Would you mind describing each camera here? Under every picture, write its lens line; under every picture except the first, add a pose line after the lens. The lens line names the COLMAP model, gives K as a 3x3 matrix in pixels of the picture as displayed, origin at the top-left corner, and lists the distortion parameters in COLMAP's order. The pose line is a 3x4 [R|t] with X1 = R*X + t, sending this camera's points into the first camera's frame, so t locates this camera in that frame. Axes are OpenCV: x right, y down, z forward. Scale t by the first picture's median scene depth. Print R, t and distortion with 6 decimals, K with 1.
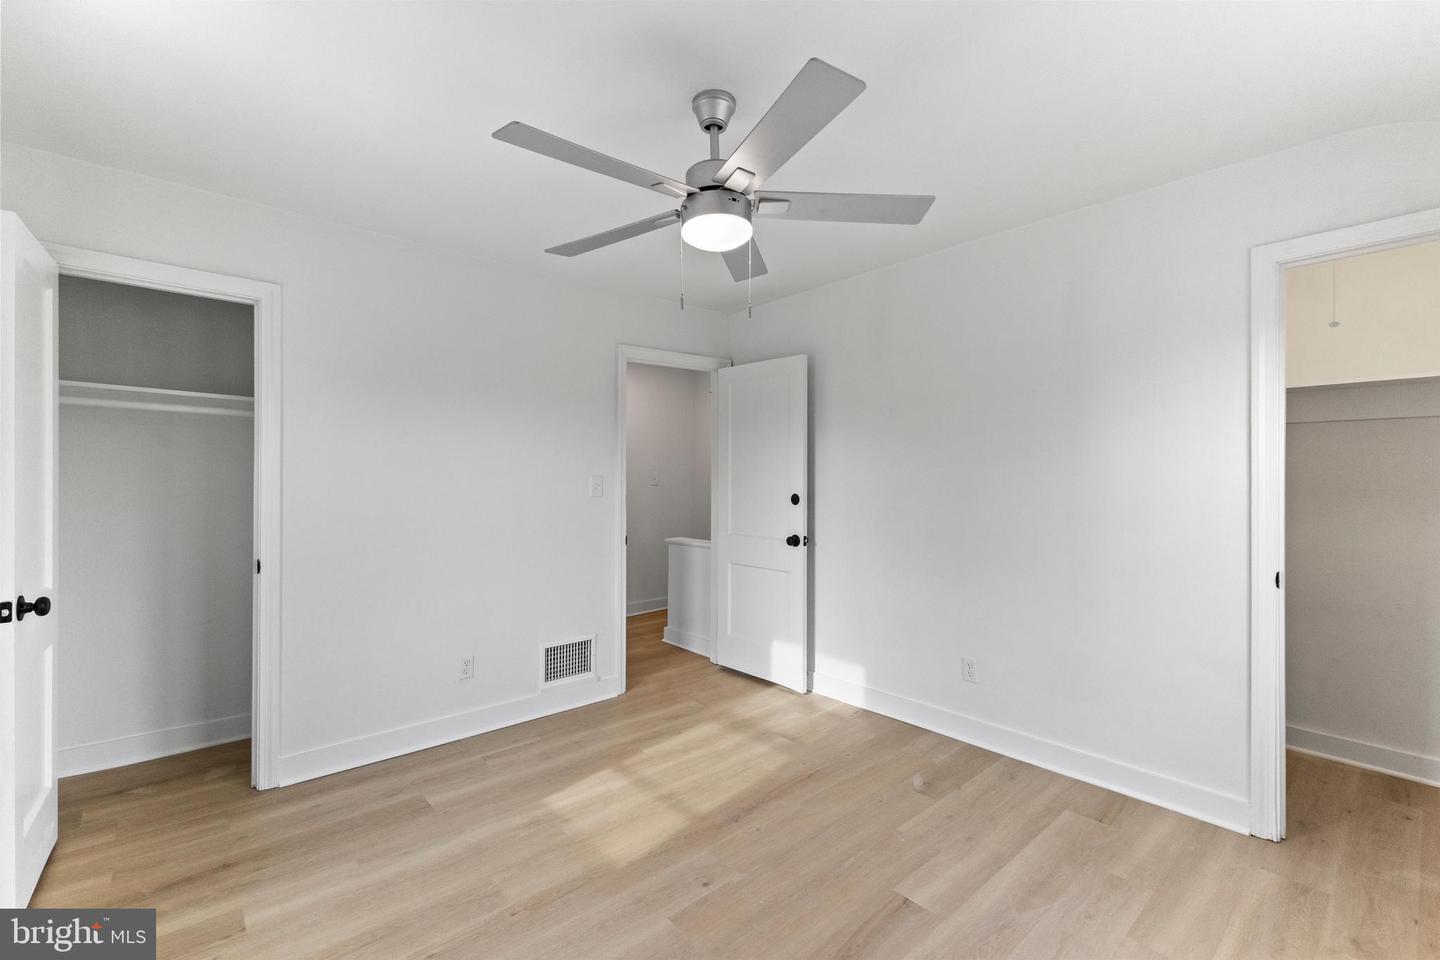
lens RADIAL K [[617.3, 0, 716.7], [0, 617.3, 477.7], [0, 0, 1]] dist [0.001961, -0.000055]
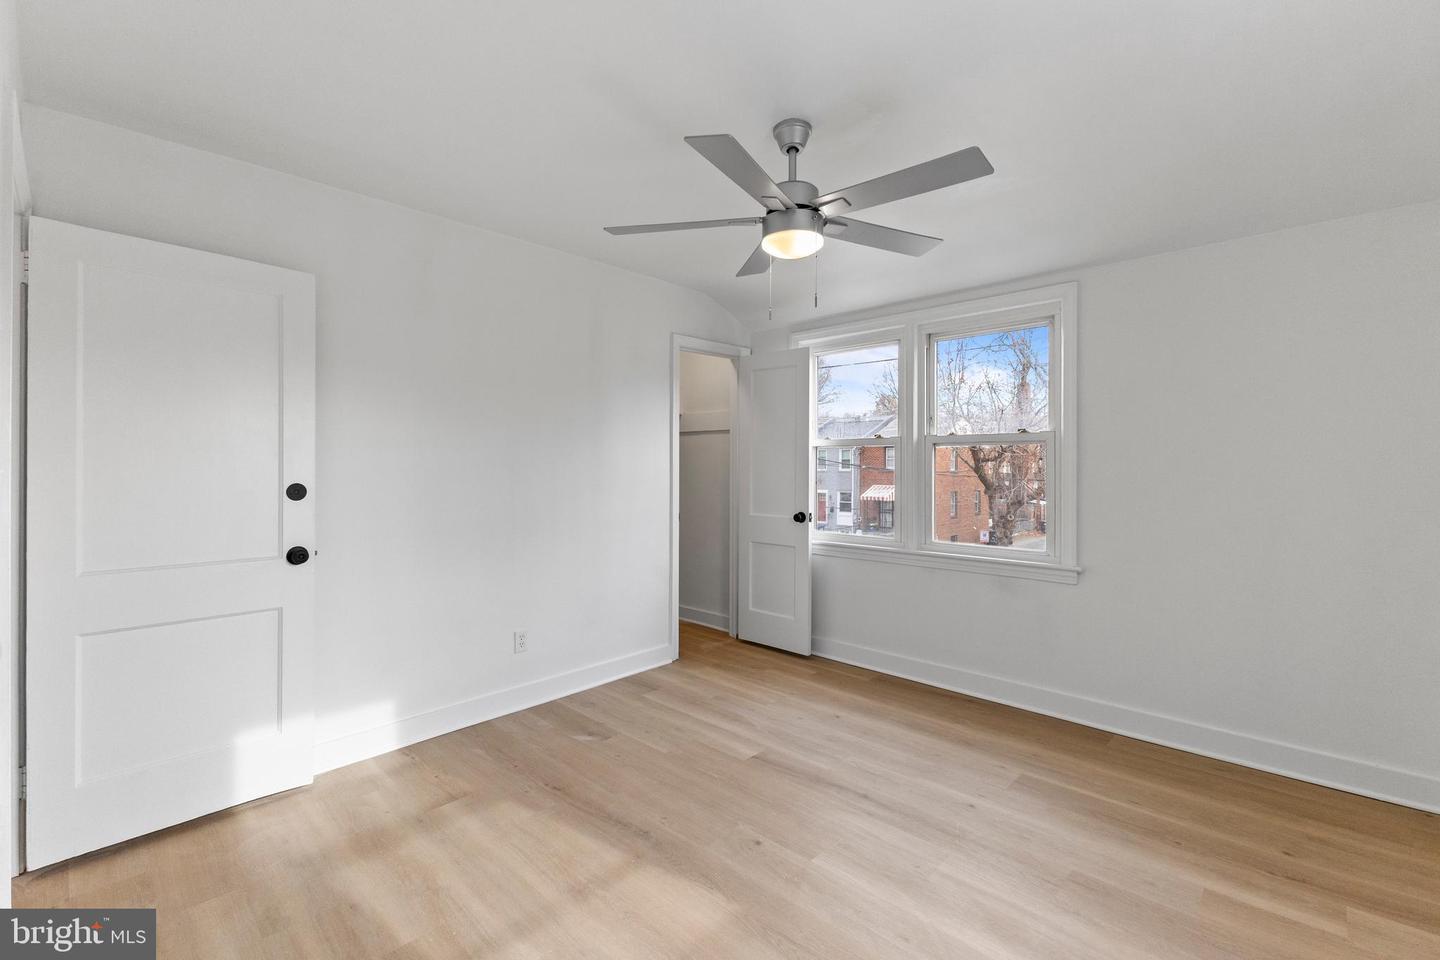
lens RADIAL K [[623.0, 0, 720.9], [0, 623.0, 465.1], [0, 0, 1]] dist [0.010797, -0.001045]
pose [[-0.087885, 0.004234, 0.996122, -0.824054], [0.004171, 0.999984, -0.003882, 0.015913], [-0.996122, 0.003813, -0.087902, 0.888373]]
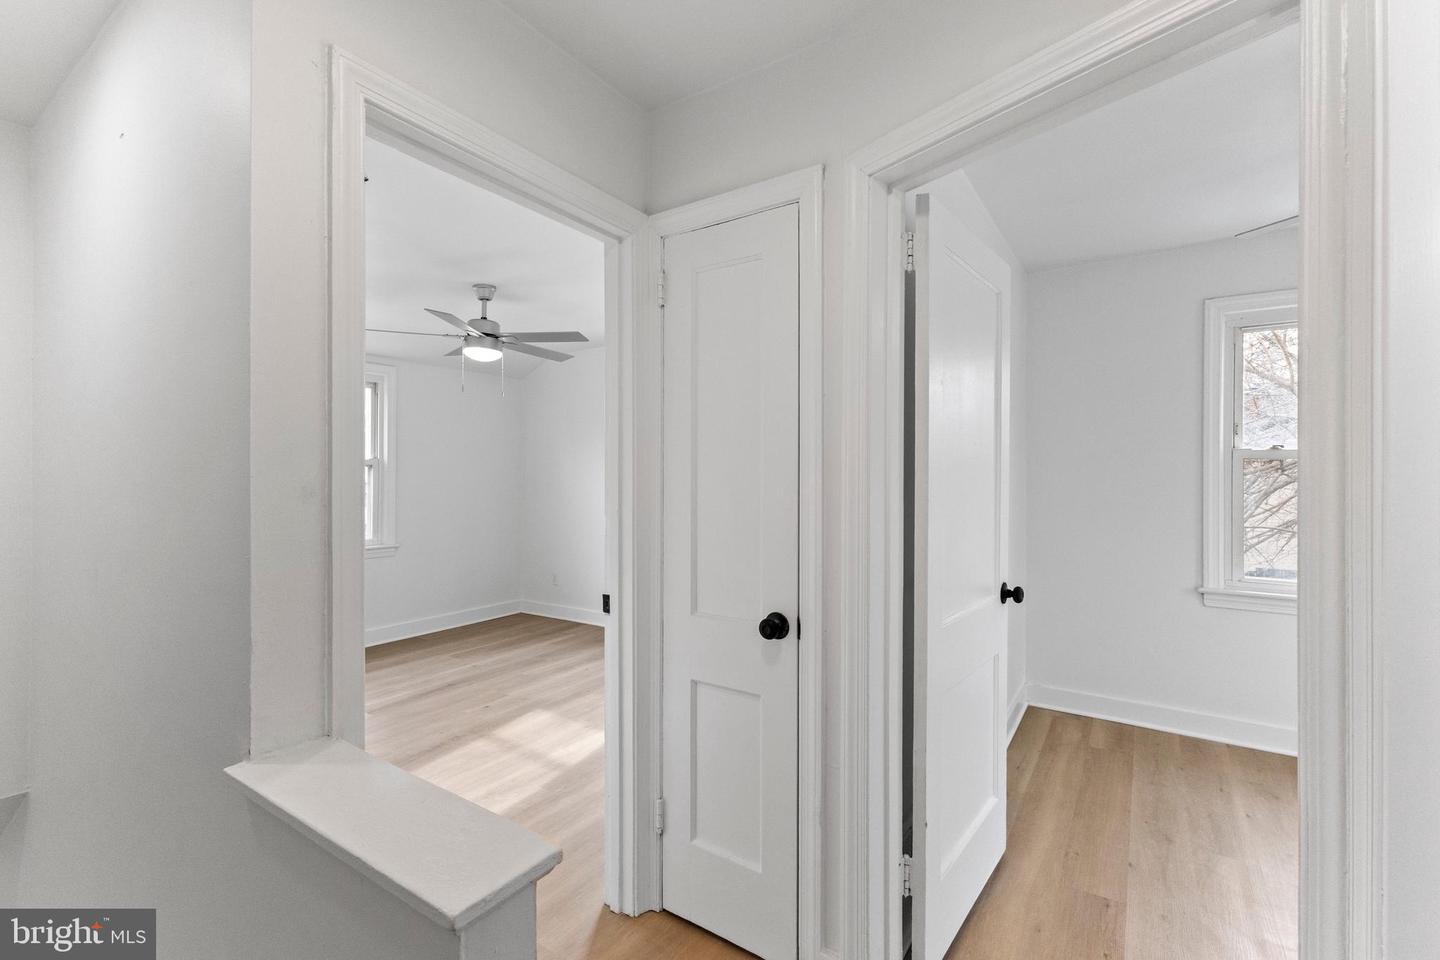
lens RADIAL K [[628.2, 0, 716.1], [0, 628.2, 475.7], [0, 0, 1]] dist [0.009635, -0.000083]
pose [[-0.968750, -0.000461, -0.248039, -0.159132], [-0.001336, 0.999993, 0.003357, -0.010280], [0.248036, 0.003583, -0.968744, 2.244375]]
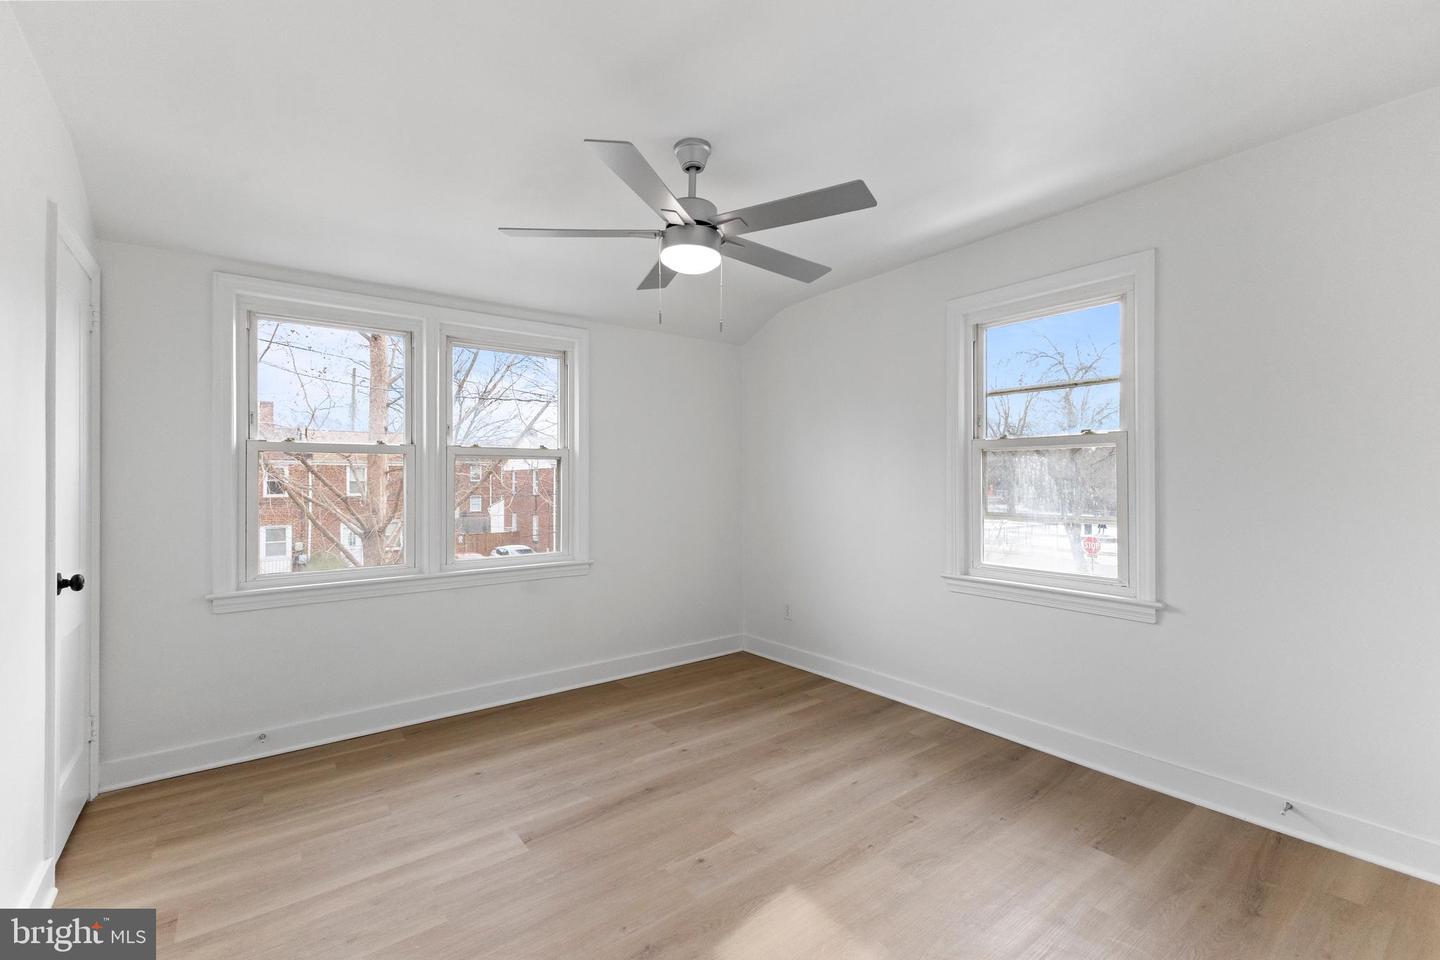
lens RADIAL K [[623.4, 0, 716.1], [0, 623.4, 479.3], [0, 0, 1]] dist [0.019267, -0.005251]
pose [[-0.997122, 0.006083, 0.075569, -0.096712], [0.006506, 0.999965, 0.005351, 0.011595], [-0.075533, 0.005828, -0.997126, 1.569204]]
